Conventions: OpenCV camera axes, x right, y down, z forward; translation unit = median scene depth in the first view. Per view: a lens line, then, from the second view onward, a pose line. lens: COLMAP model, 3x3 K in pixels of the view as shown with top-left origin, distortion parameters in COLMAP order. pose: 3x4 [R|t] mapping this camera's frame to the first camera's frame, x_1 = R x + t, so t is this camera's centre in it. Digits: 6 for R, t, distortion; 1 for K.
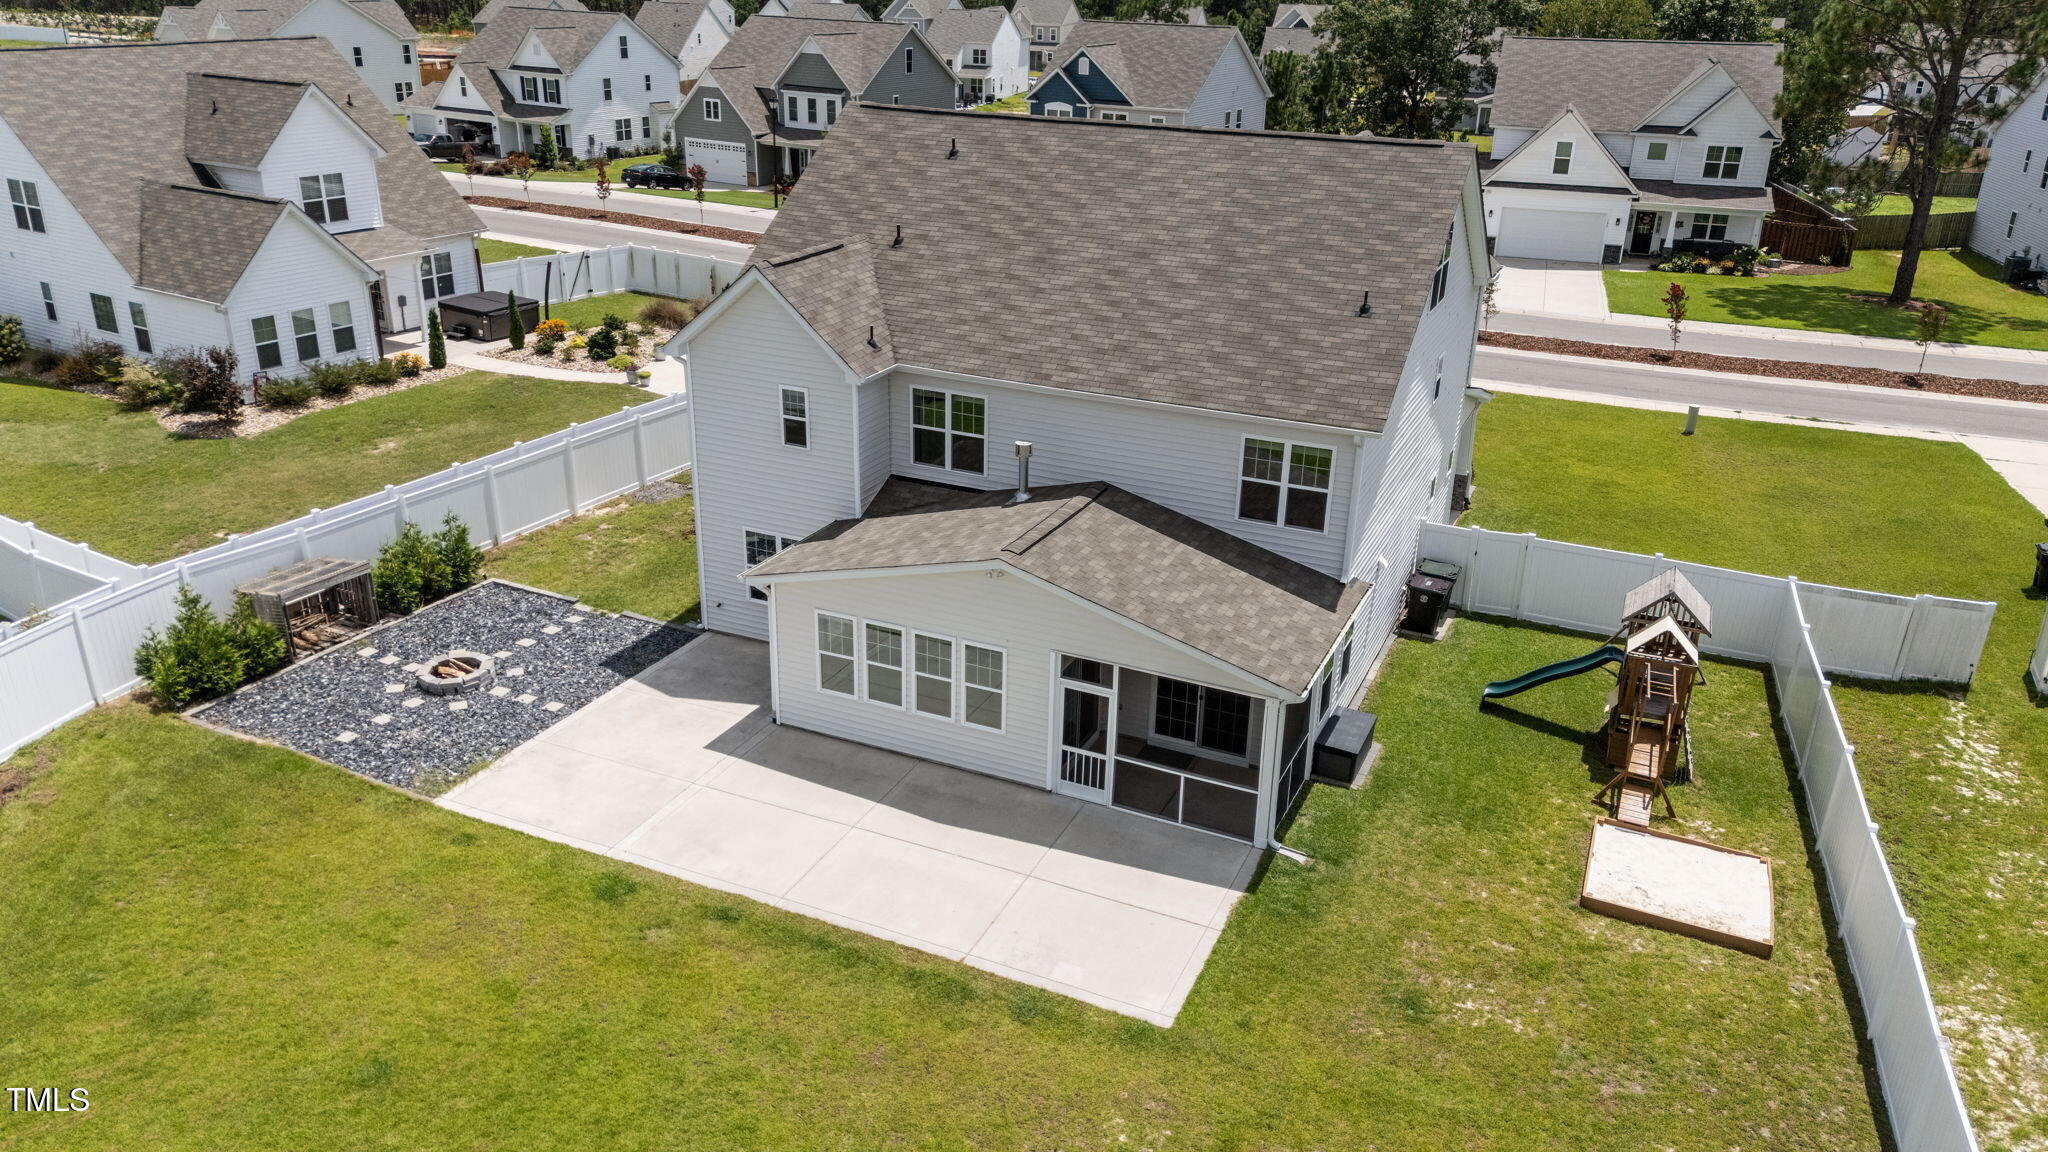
lens RADIAL K [[1506.1, 0, 1024.0], [0, 1506.1, 576.0], [0, 0, 1]] dist [0.087734, -0.095234]
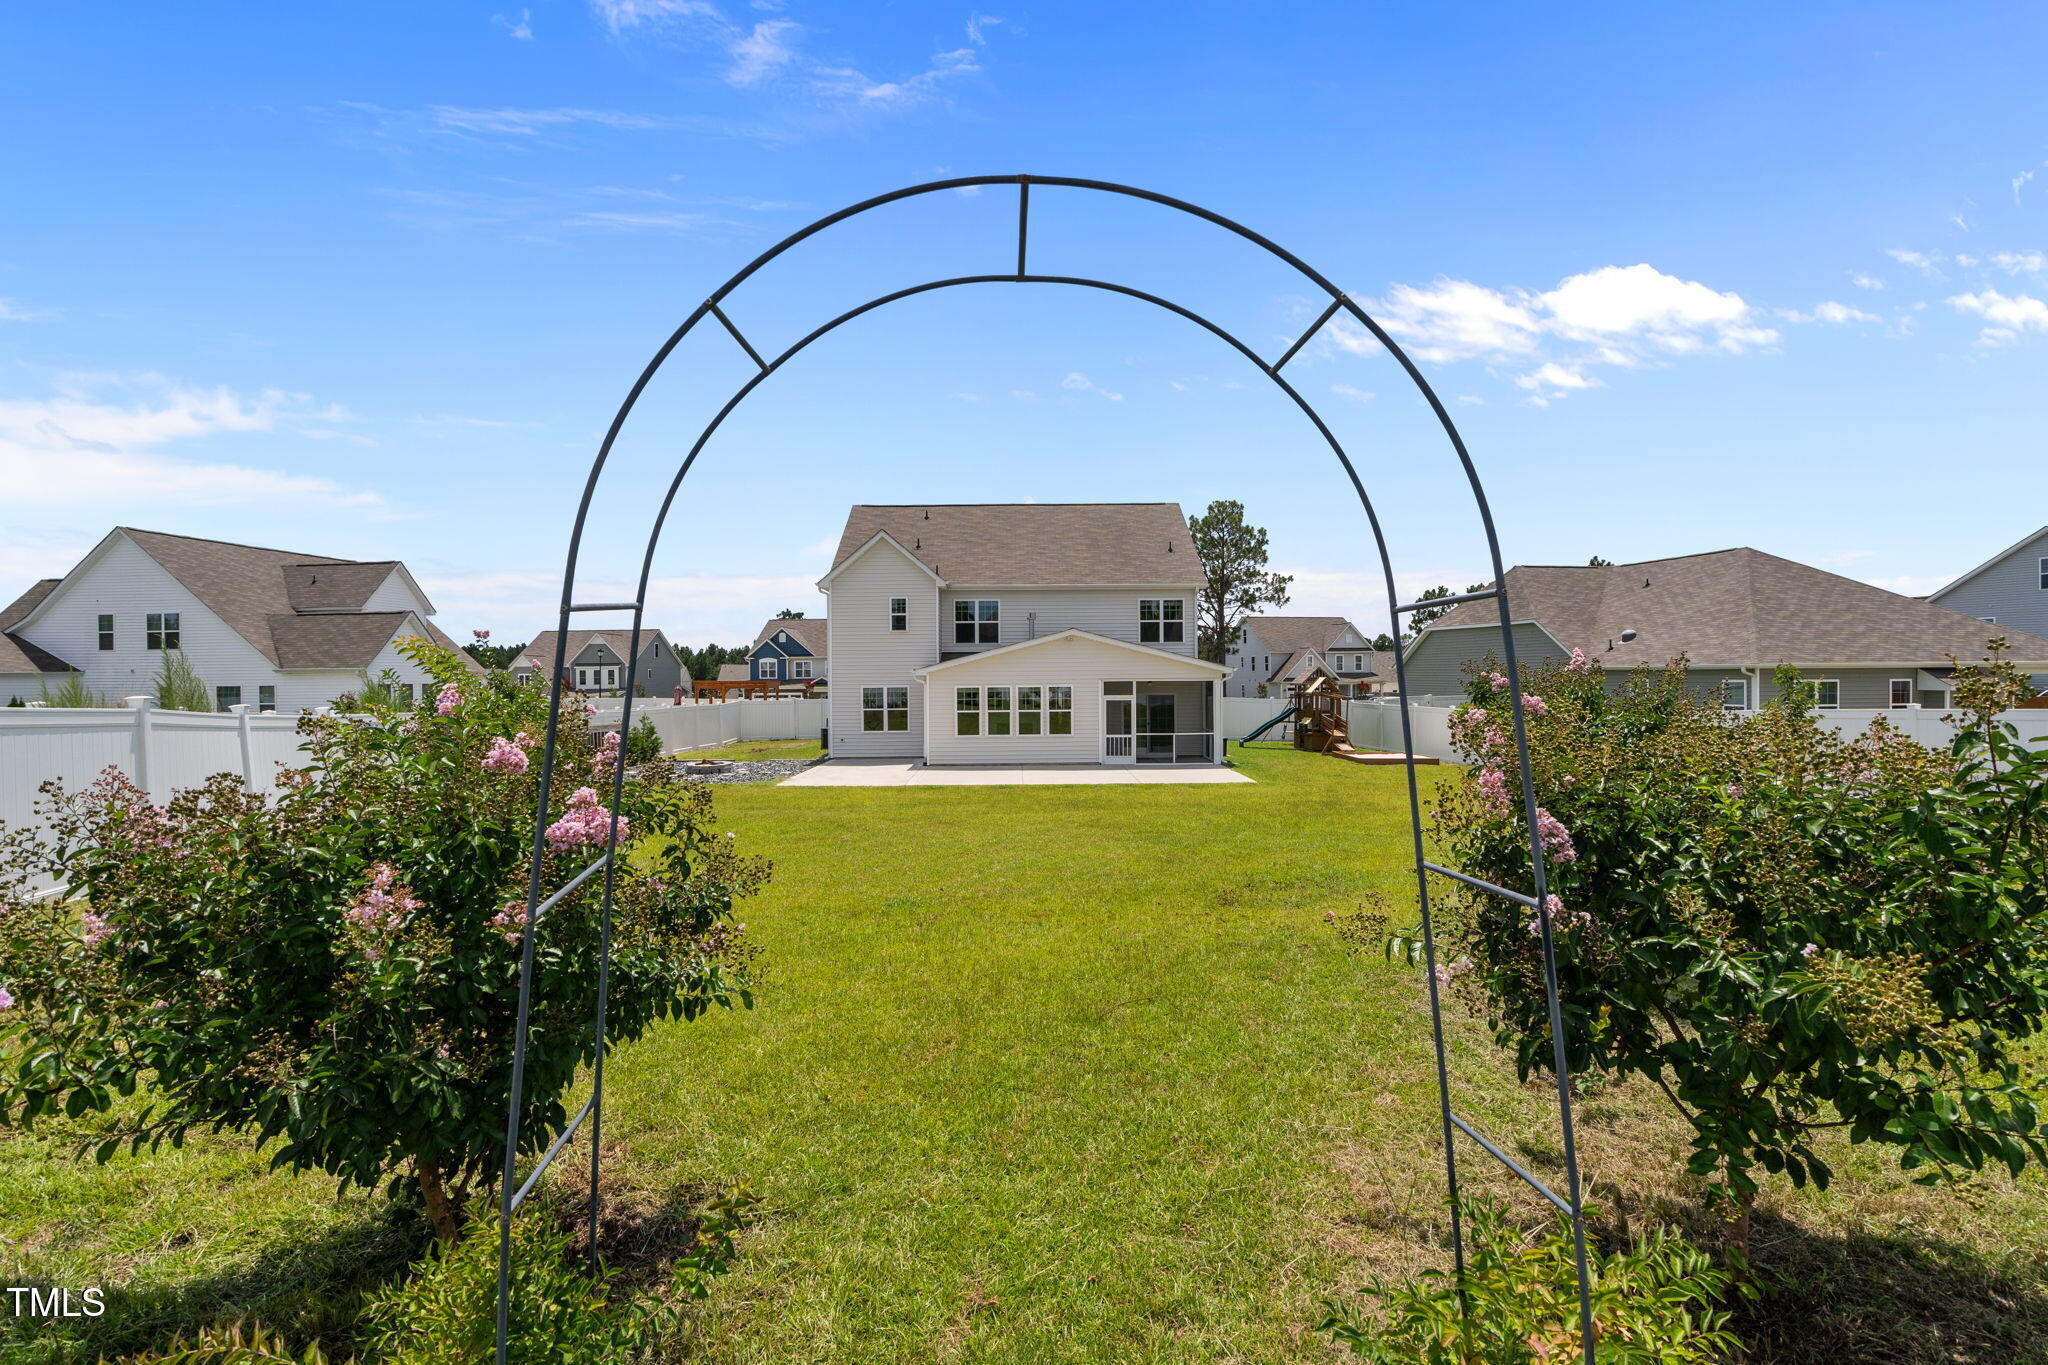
lens RADIAL K [[930.6, 0, 1024.0], [0, 930.6, 682.5], [0, 0, 1]] dist [-0.003172, -0.000558]
pose [[0.909285, -0.034621, 0.414732, -0.485989], [0.186129, 0.925145, -0.330852, 0.371024], [-0.372233, 0.378032, 0.847664, 0.032214]]
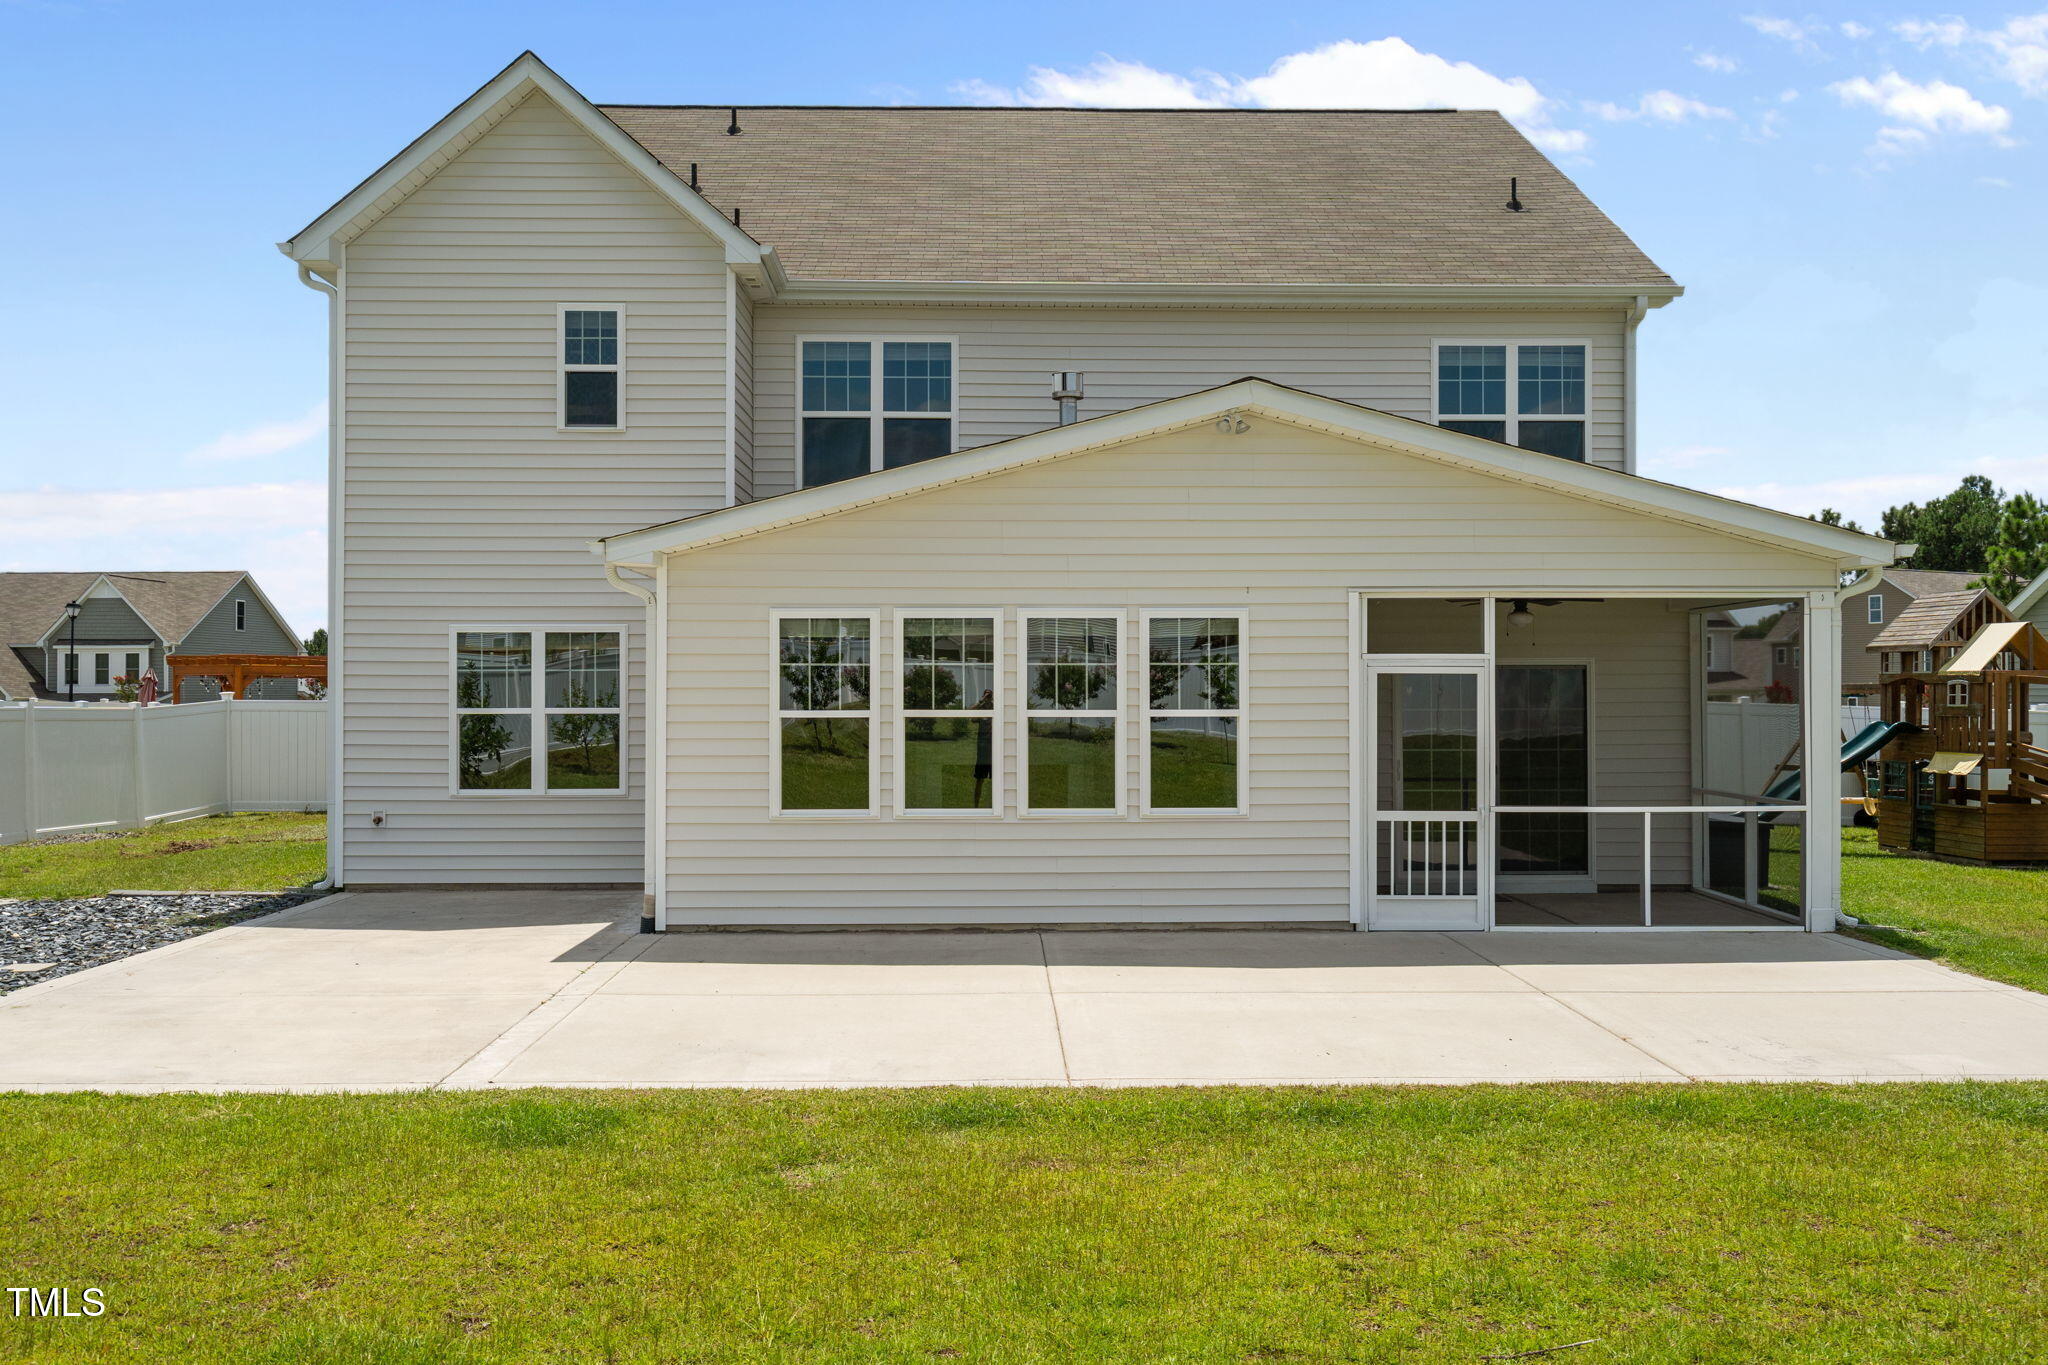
lens RADIAL K [[1625.6, 0, 1024.0], [0, 1625.6, 682.5], [0, 0, 1]] dist [0.008226, 0.008040]
pose [[0.903605, -0.023033, 0.427748, -0.257707], [0.184466, 0.922147, -0.340025, 0.202673], [-0.386615, 0.386153, 0.837505, 0.541175]]
